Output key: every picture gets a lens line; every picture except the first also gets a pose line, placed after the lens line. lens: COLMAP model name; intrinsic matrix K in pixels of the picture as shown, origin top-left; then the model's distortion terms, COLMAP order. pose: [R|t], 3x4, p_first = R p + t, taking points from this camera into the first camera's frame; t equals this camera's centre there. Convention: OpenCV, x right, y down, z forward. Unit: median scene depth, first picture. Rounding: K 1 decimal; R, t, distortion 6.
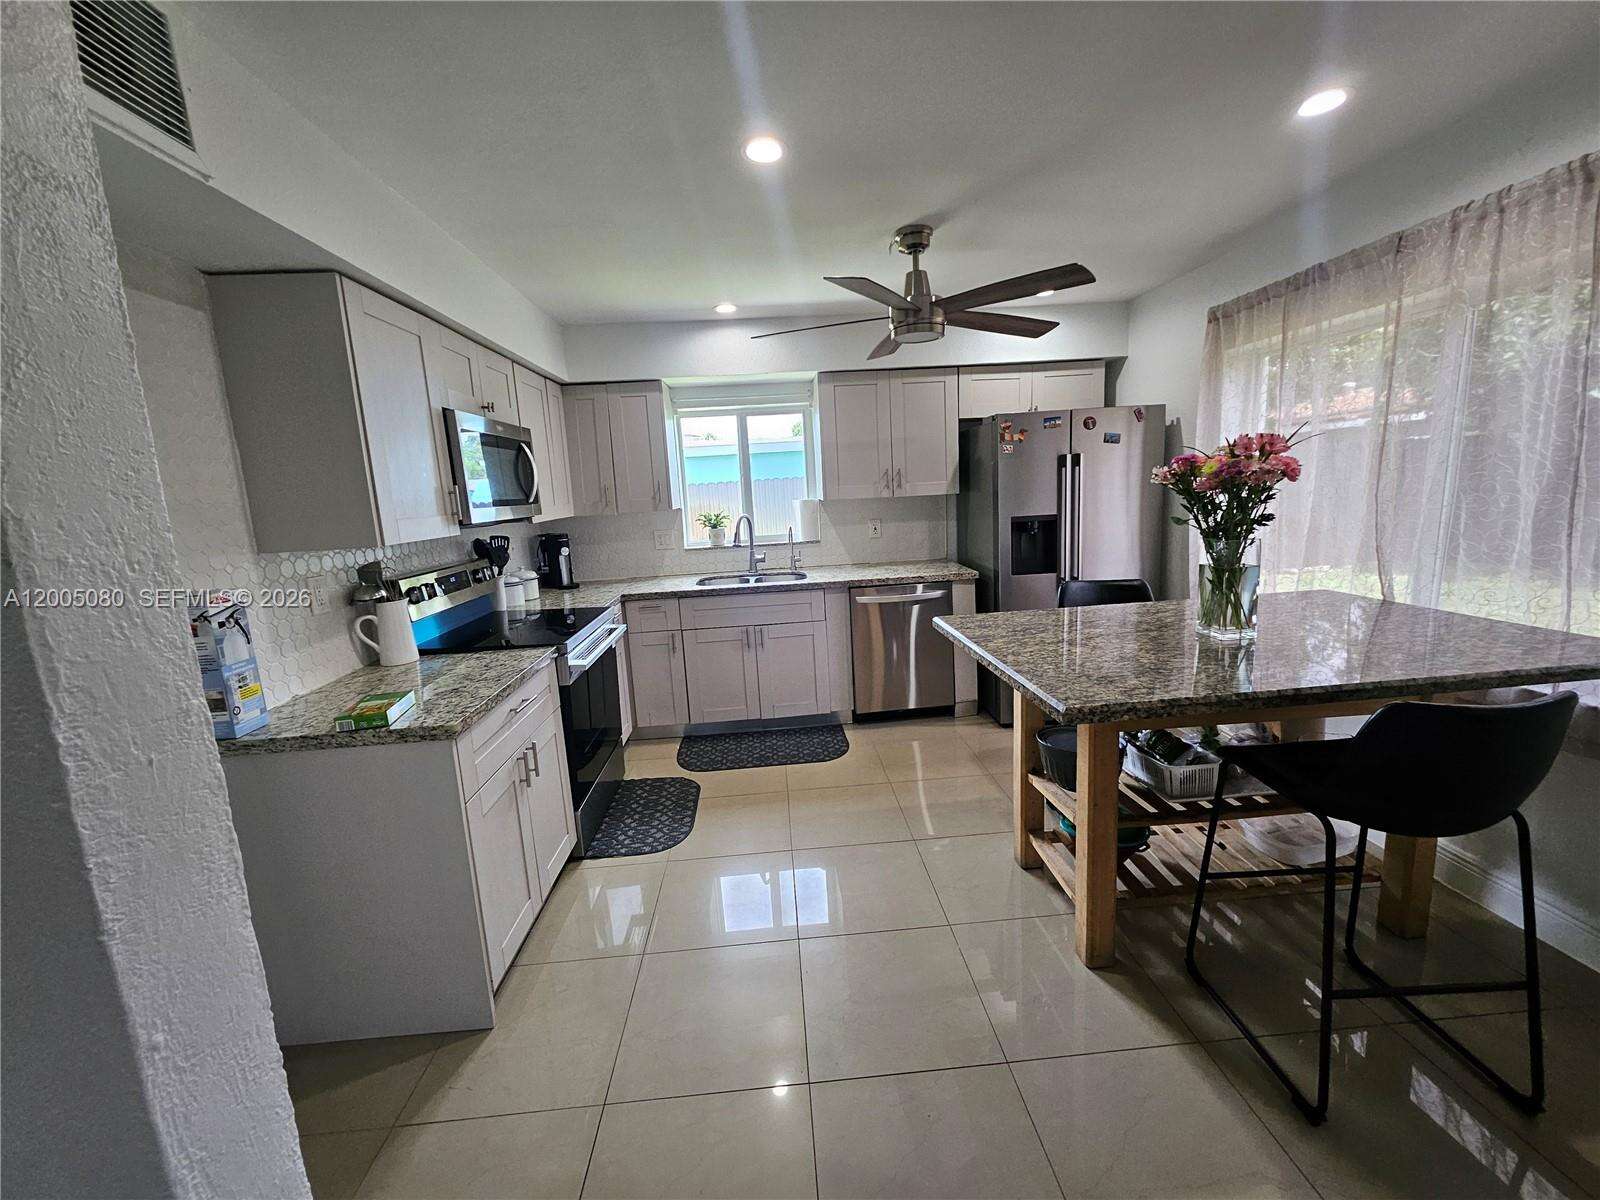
lens RADIAL K [[626.9, 0, 806.4], [0, 626.9, 591.9], [0, 0, 1]] dist [0.001716, -0.001875]
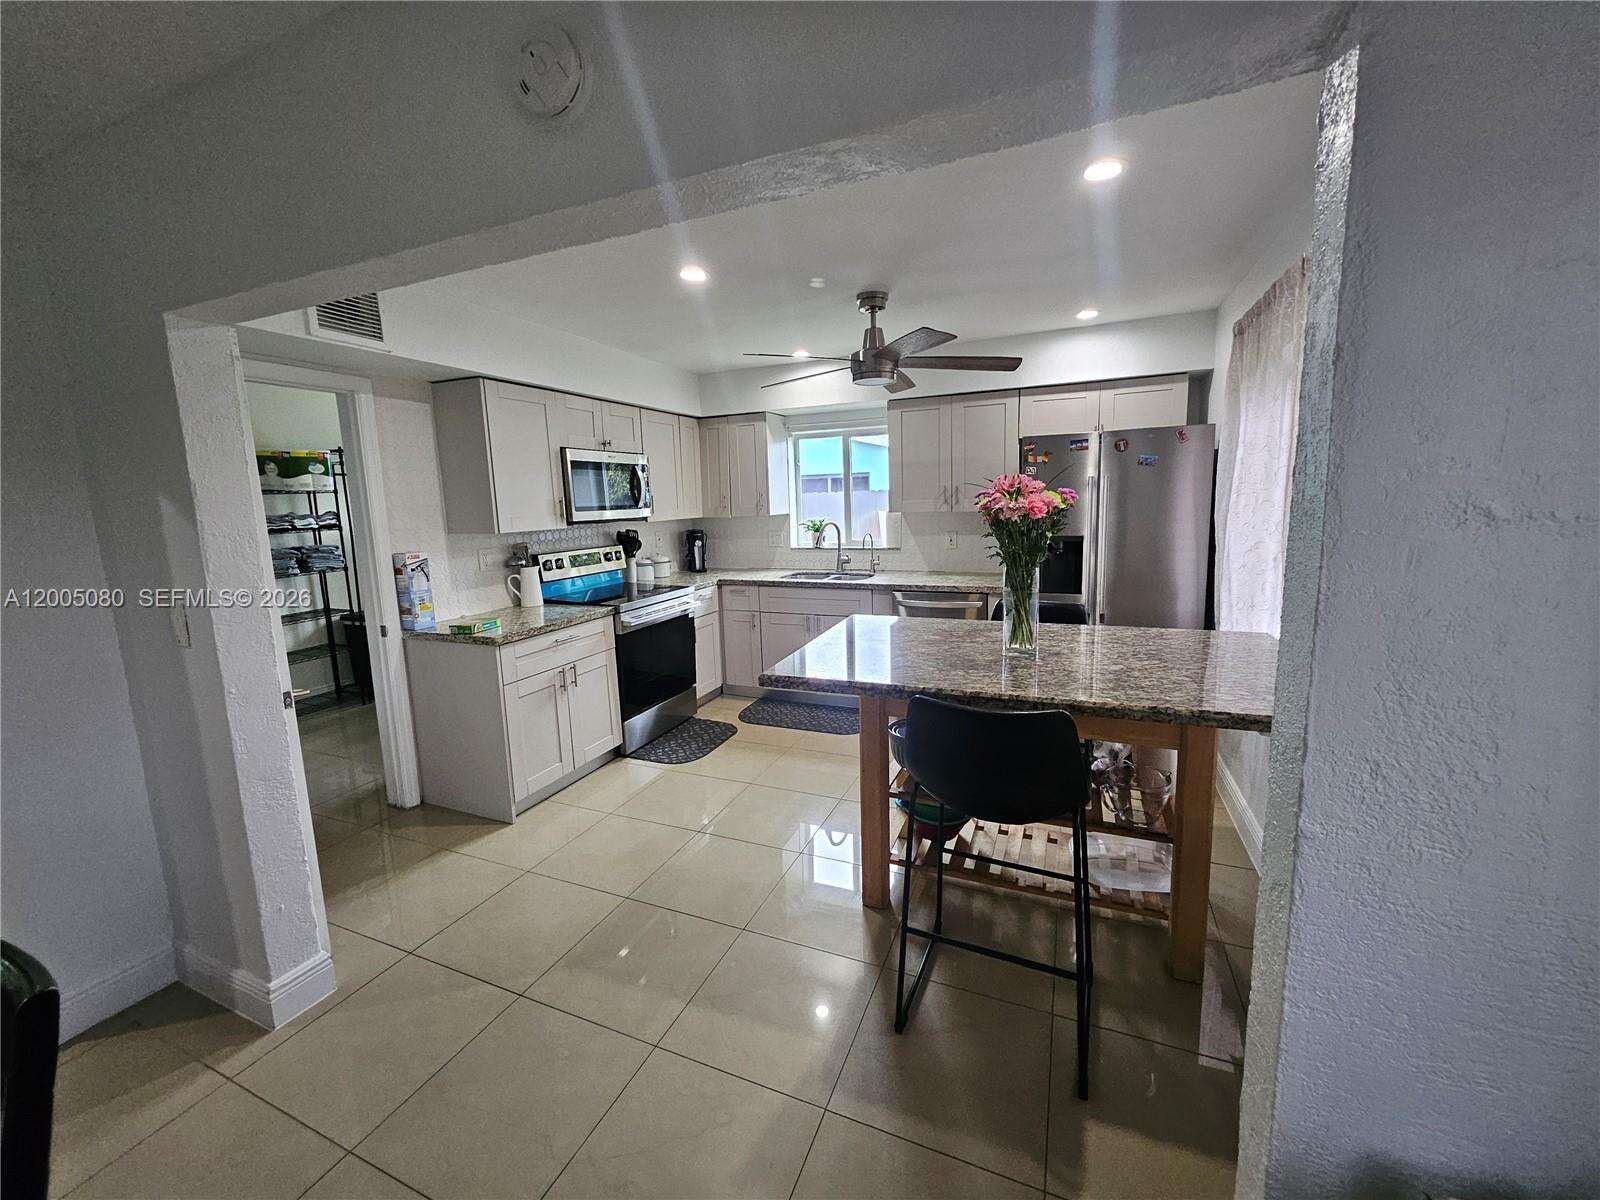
lens RADIAL K [[626.9, 0, 804.4], [0, 626.9, 593.0], [0, 0, 1]] dist [0.001716, -0.001875]
pose [[0.894839, 0.093986, -0.436382, 0.525466], [-0.092992, 0.995385, 0.023693, -0.018219], [0.436595, 0.019379, 0.899449, -0.107433]]
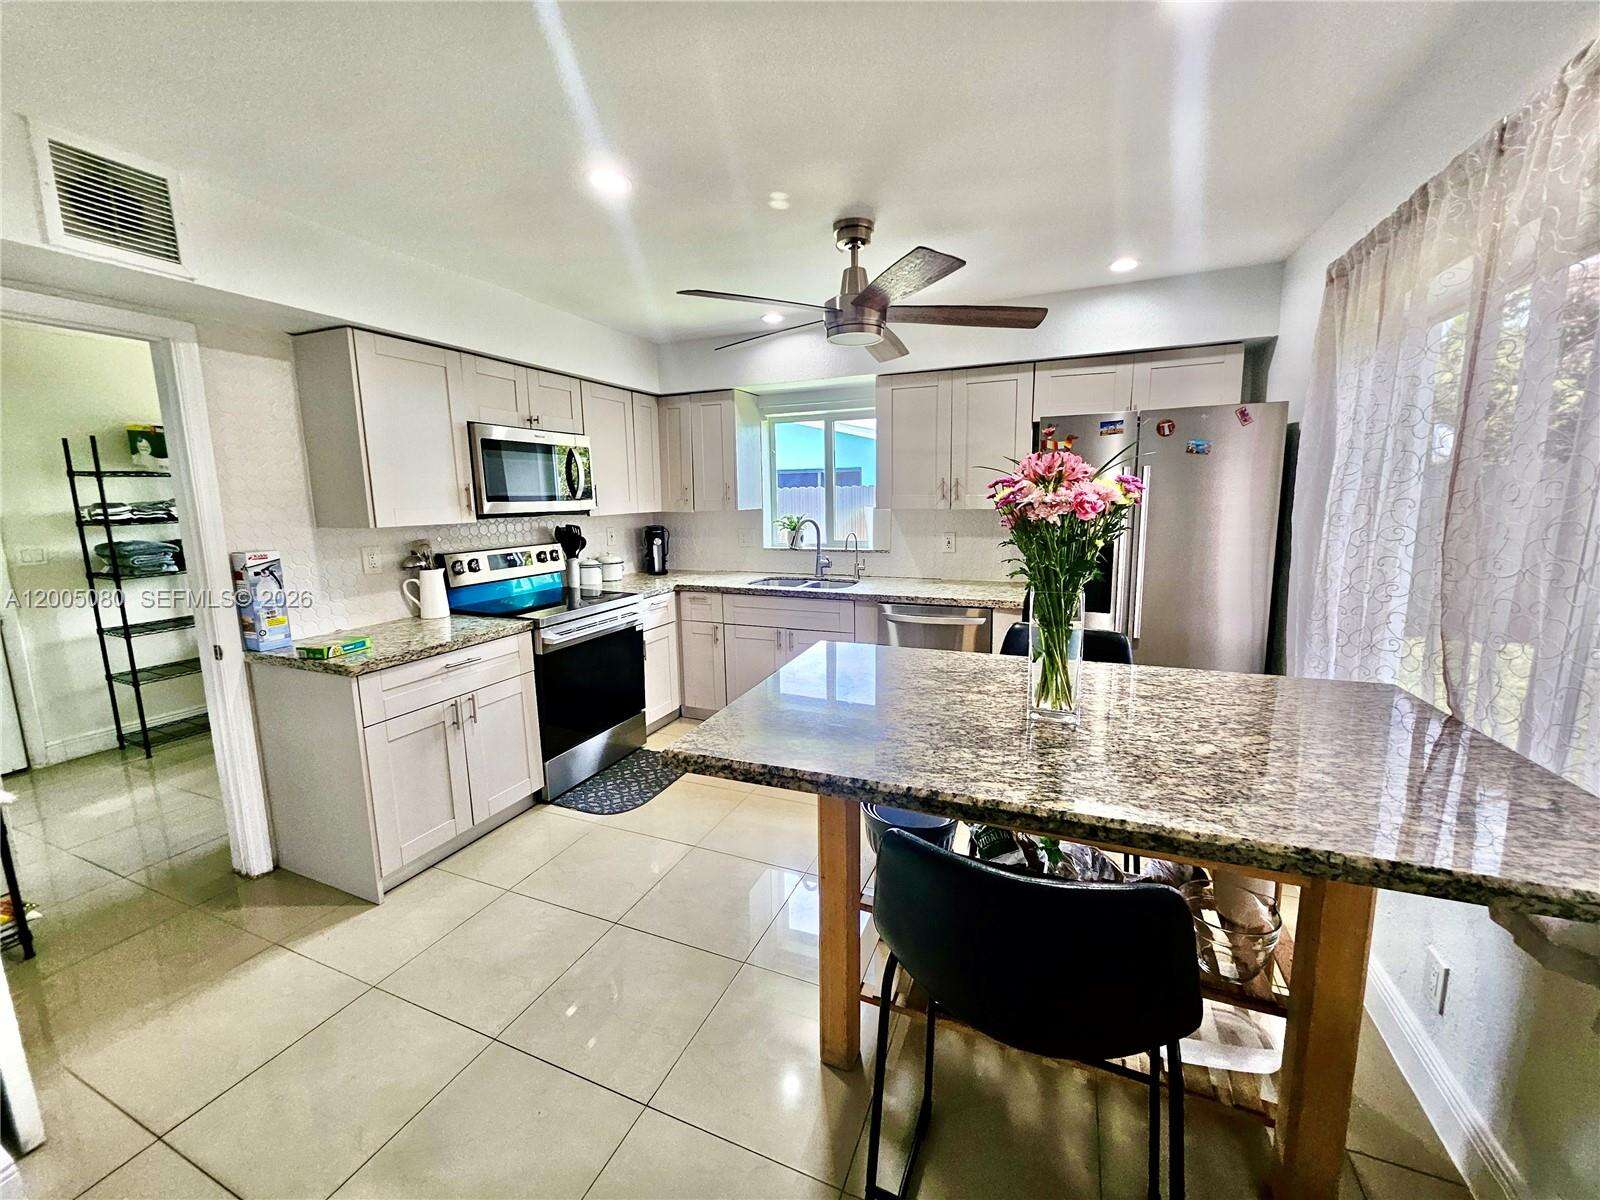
lens RADIAL K [[626.9, 0, 801.1], [0, 626.9, 593.8], [0, 0, 1]] dist [0.001716, -0.001875]
pose [[0.895089, 0.109191, -0.432311, 0.465345], [-0.106649, 0.993838, 0.030203, -0.044639], [0.432945, 0.019071, 0.901219, 0.118824]]
